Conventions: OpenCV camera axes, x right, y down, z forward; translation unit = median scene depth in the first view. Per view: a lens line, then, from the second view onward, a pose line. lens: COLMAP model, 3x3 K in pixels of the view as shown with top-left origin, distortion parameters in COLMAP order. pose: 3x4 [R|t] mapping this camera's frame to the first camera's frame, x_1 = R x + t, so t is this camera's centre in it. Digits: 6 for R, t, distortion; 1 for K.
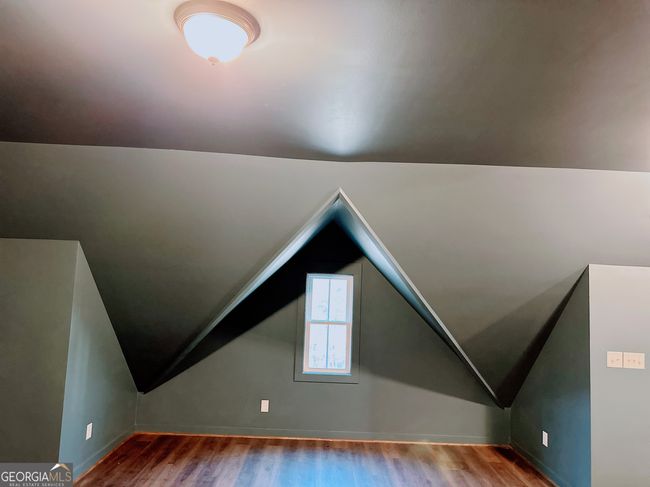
lens RADIAL K [[454.1, 0, 325.0], [0, 454.1, 243.5], [0, 0, 1]] dist [0.061966, -0.001853]
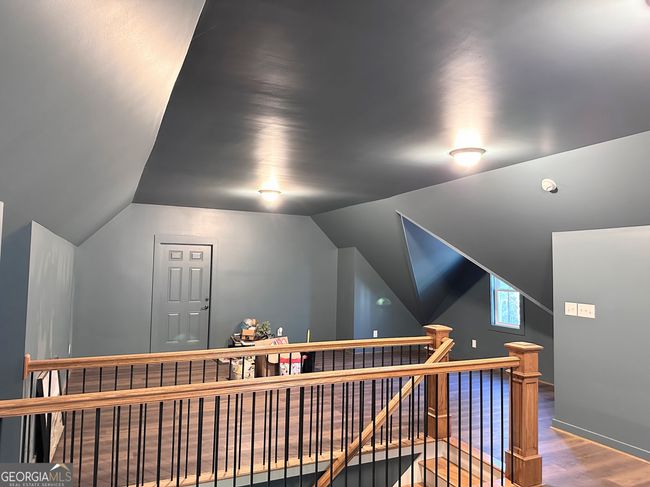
lens RADIAL K [[454.1, 0, 325.0], [0, 454.1, 243.5], [0, 0, 1]] dist [0.061966, -0.001853]
pose [[0.415335, -0.083893, -0.905792, 1.475392], [0.085640, 0.994922, -0.052879, 0.083834], [0.905629, -0.055609, 0.420410, -0.099702]]
